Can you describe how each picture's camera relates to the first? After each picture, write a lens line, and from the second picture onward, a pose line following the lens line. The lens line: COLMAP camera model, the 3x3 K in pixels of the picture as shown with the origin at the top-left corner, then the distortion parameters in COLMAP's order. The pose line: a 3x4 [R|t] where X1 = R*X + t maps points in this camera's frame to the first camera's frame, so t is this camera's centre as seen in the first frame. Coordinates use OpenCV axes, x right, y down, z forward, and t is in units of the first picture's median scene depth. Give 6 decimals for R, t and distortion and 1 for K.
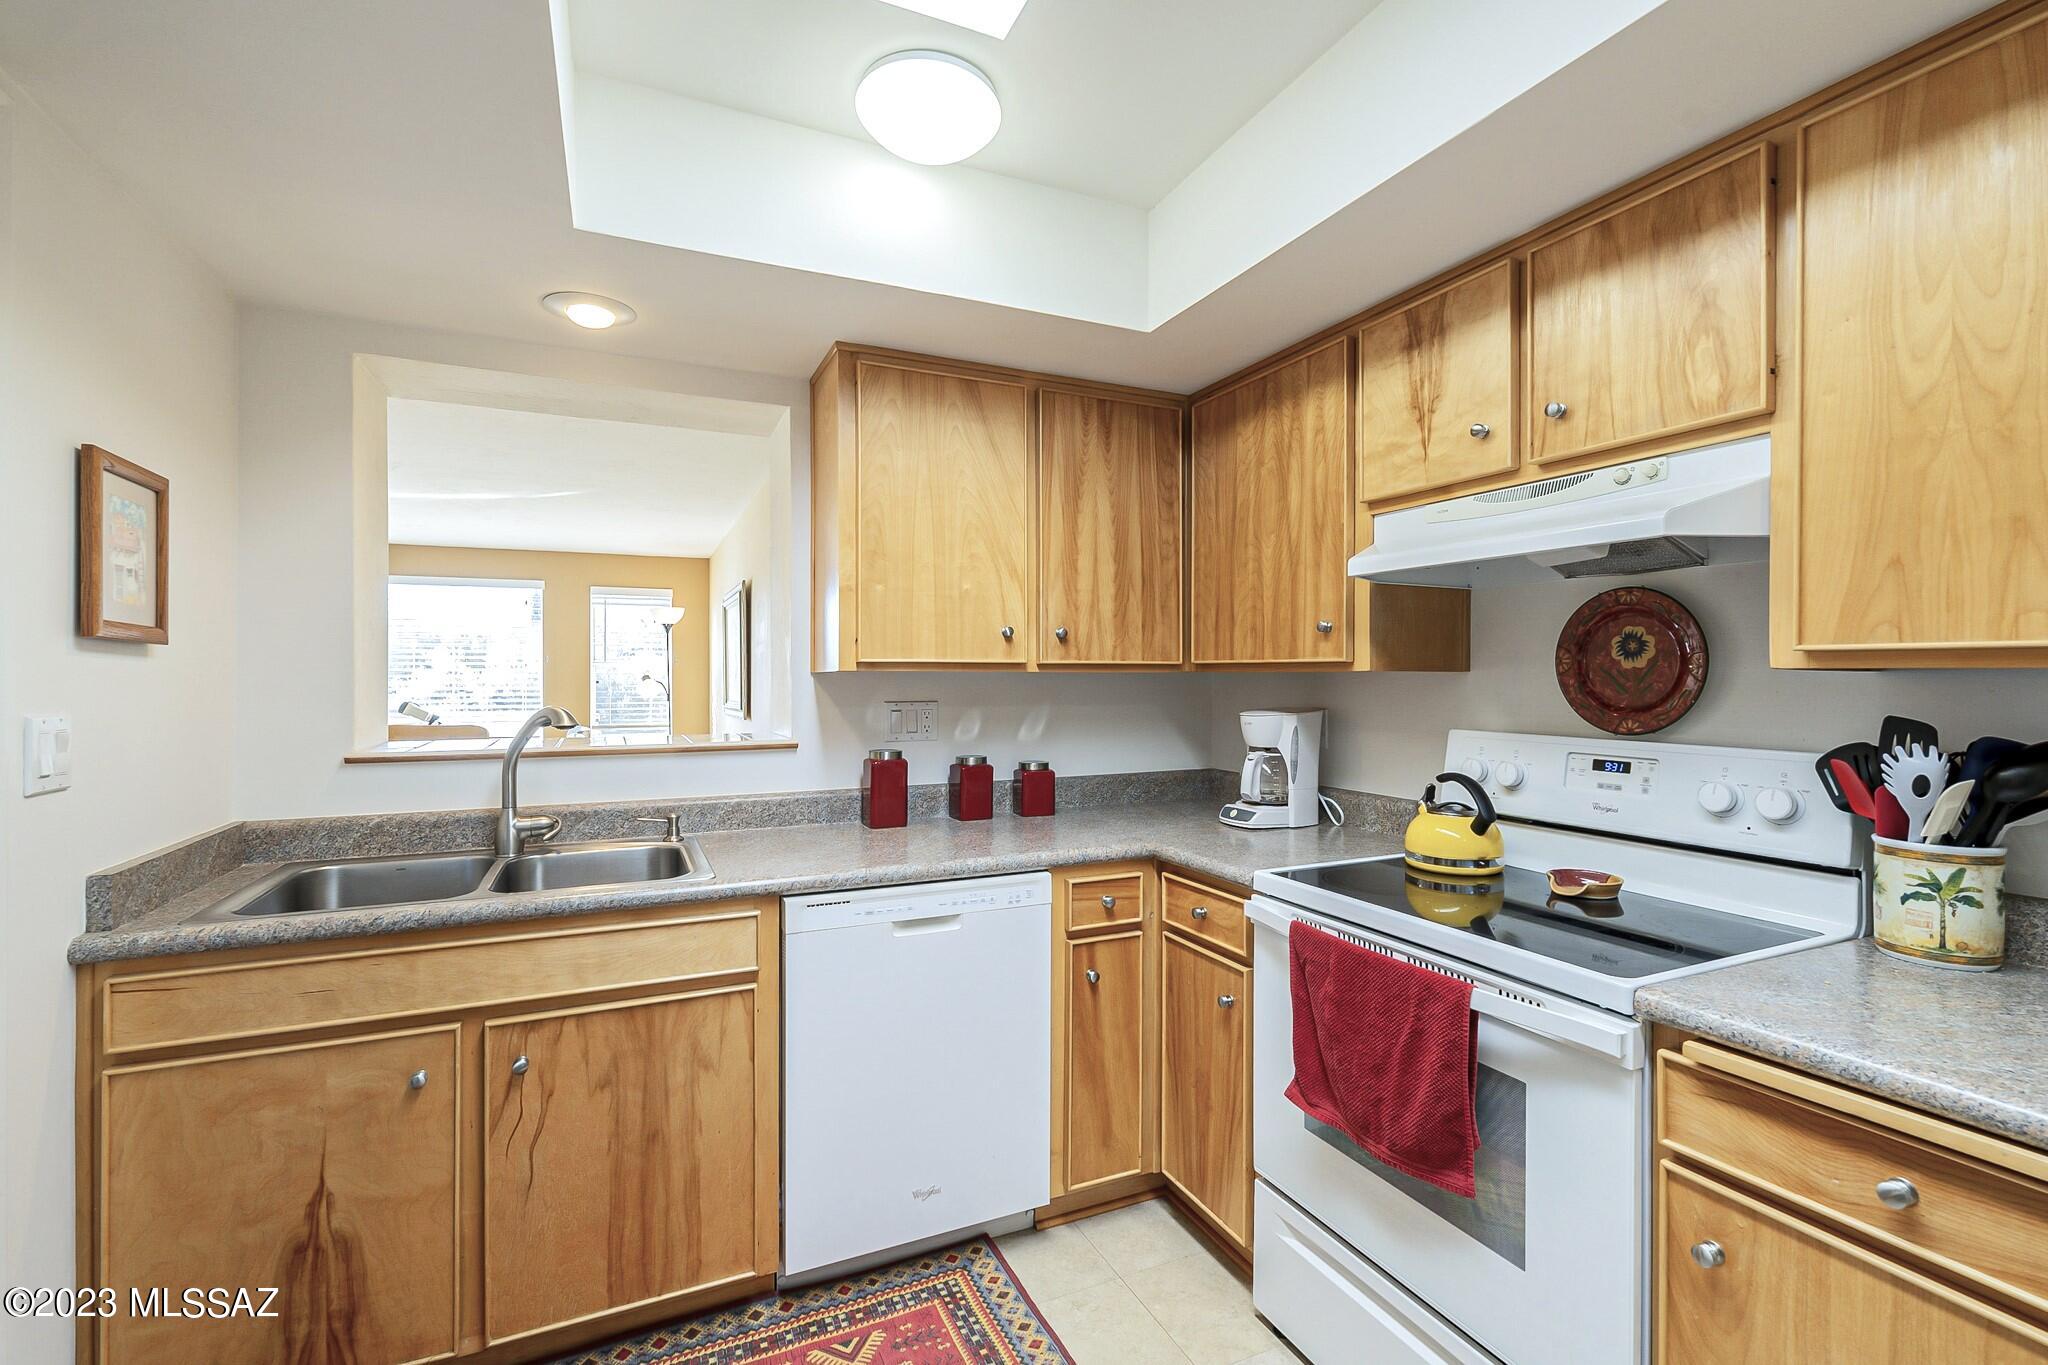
lens RADIAL K [[893.7, 0, 1025.1], [0, 893.7, 674.1], [0, 0, 1]] dist [-0.004924, 0.000499]
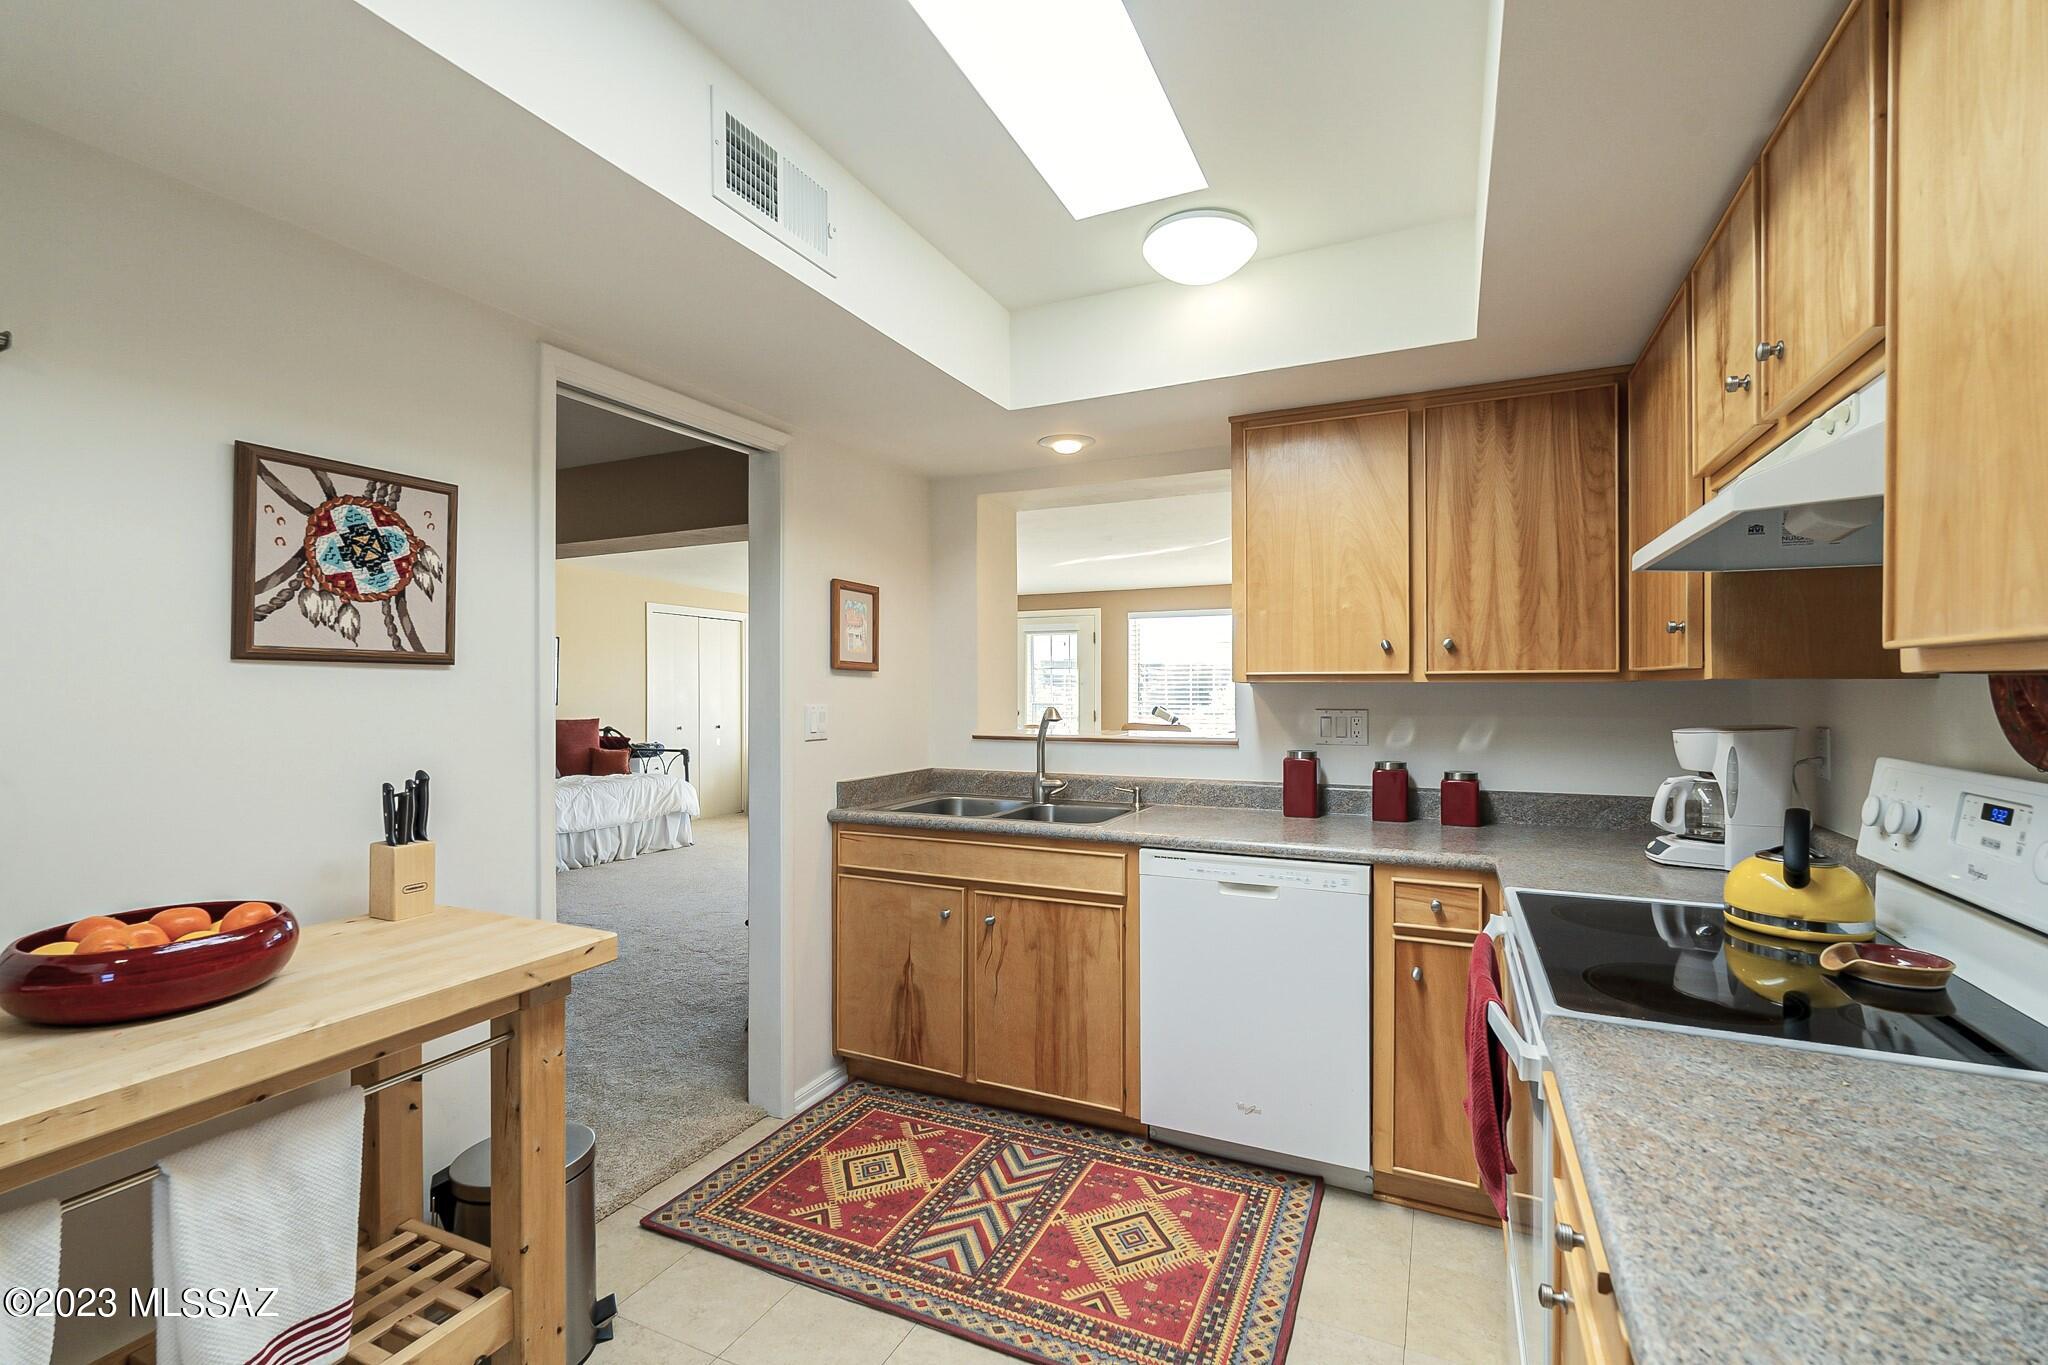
lens RADIAL K [[893.7, 0, 1030.7], [0, 893.7, 687.8], [0, 0, 1]] dist [-0.004924, 0.000499]
pose [[0.646030, -0.001123, -0.763311, 0.658402], [0.002703, 0.999996, 0.000817, 0.002472], [0.763307, -0.002591, 0.646030, -0.017246]]
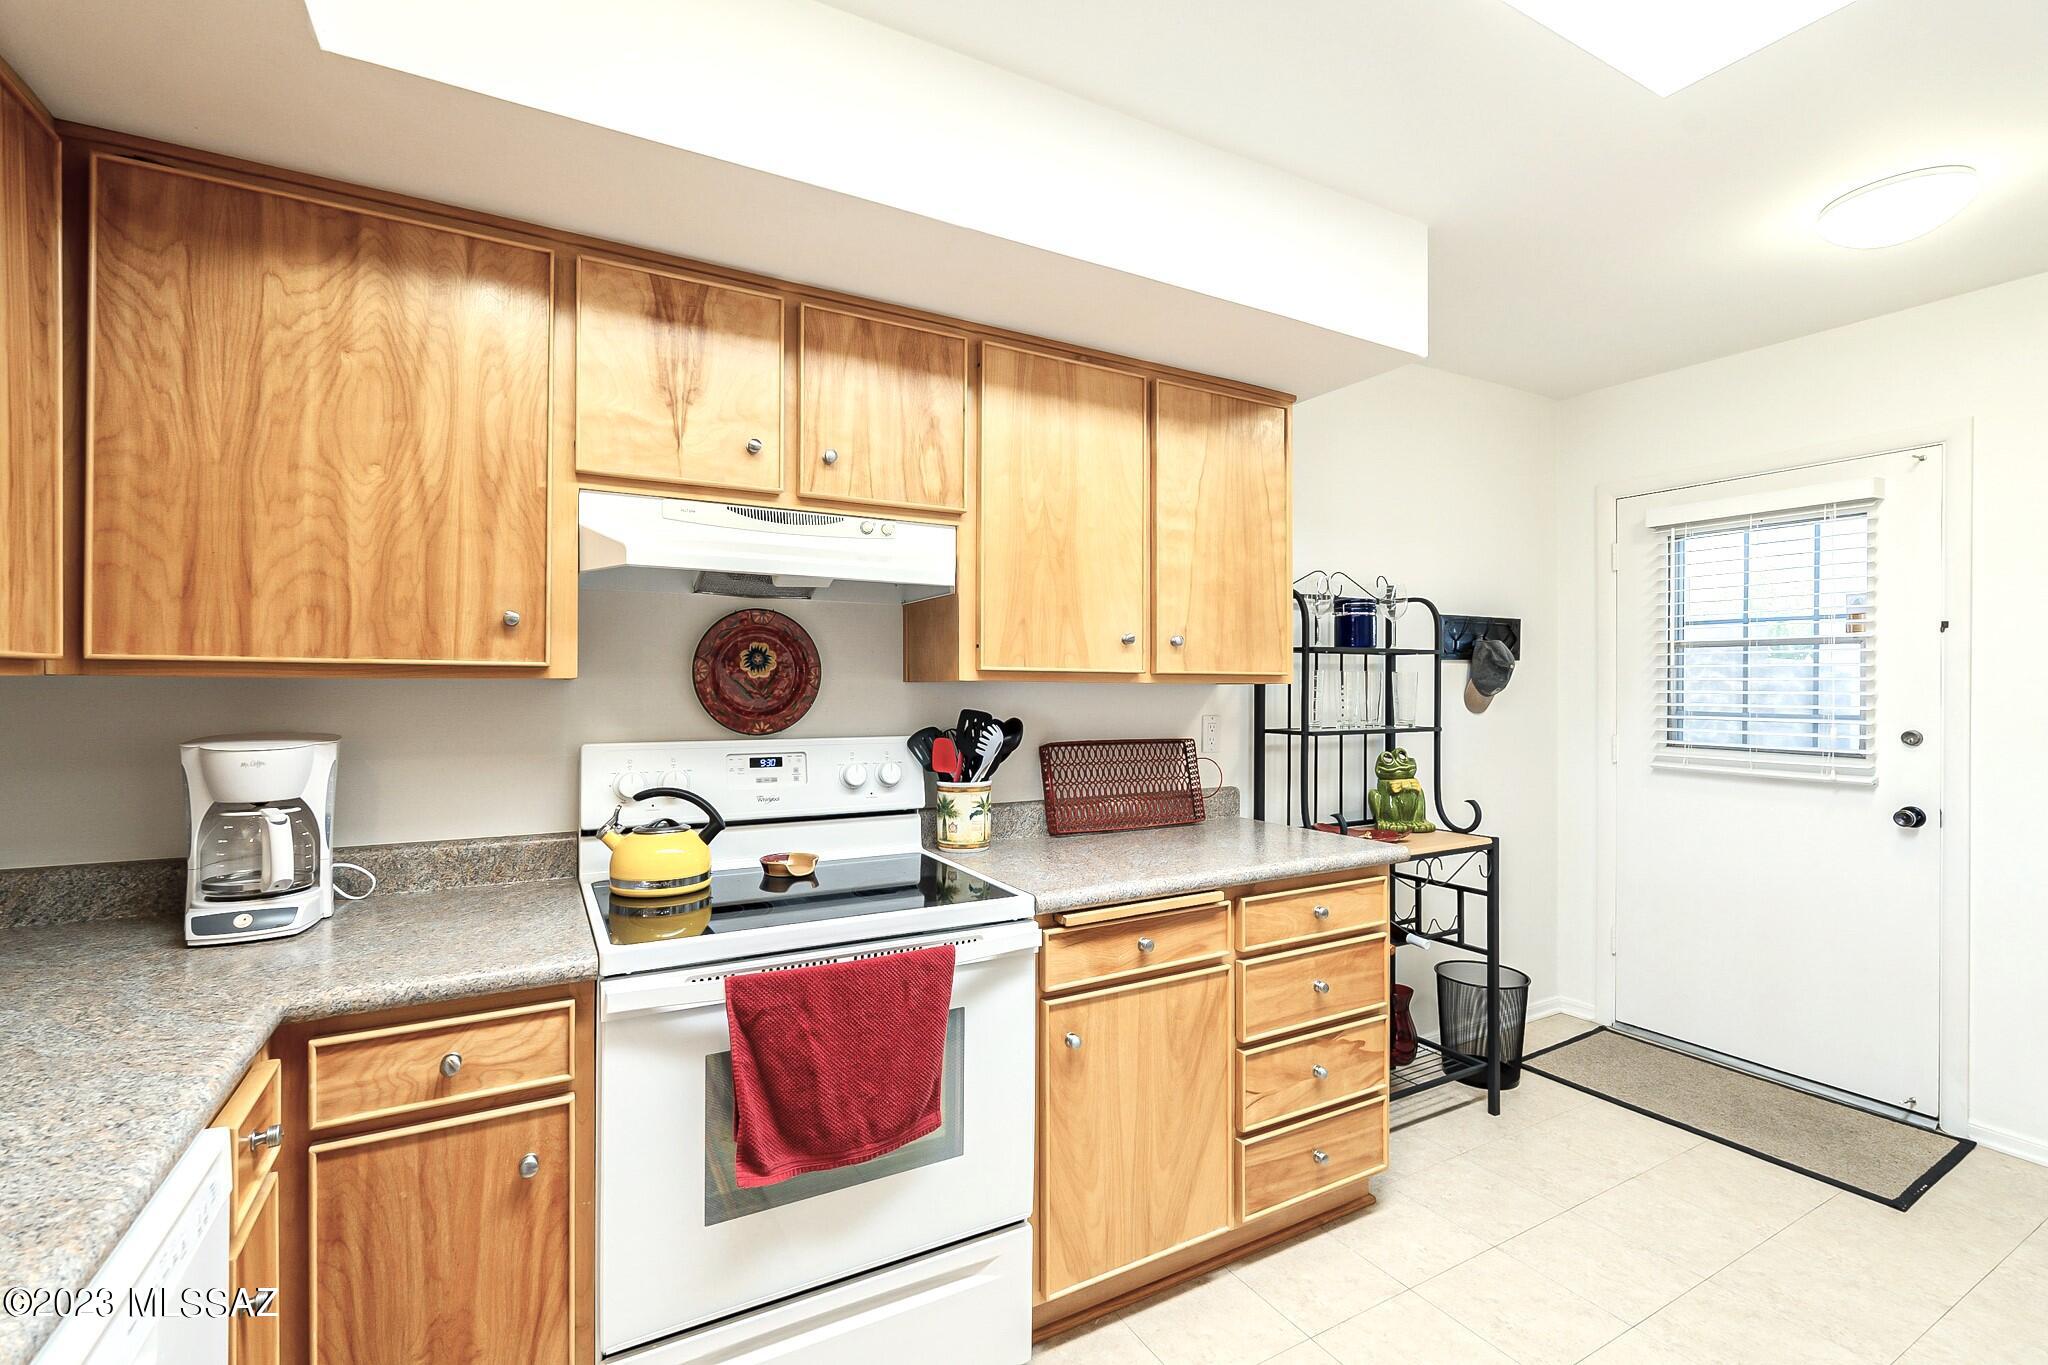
lens RADIAL K [[893.7, 0, 1033.0], [0, 893.7, 684.5], [0, 0, 1]] dist [-0.004924, 0.000499]
pose [[-0.080815, -0.000352, 0.996729, -0.499004], [-0.005366, 0.999986, -0.000082, -0.000132], [-0.996715, -0.005355, -0.080816, 0.704254]]
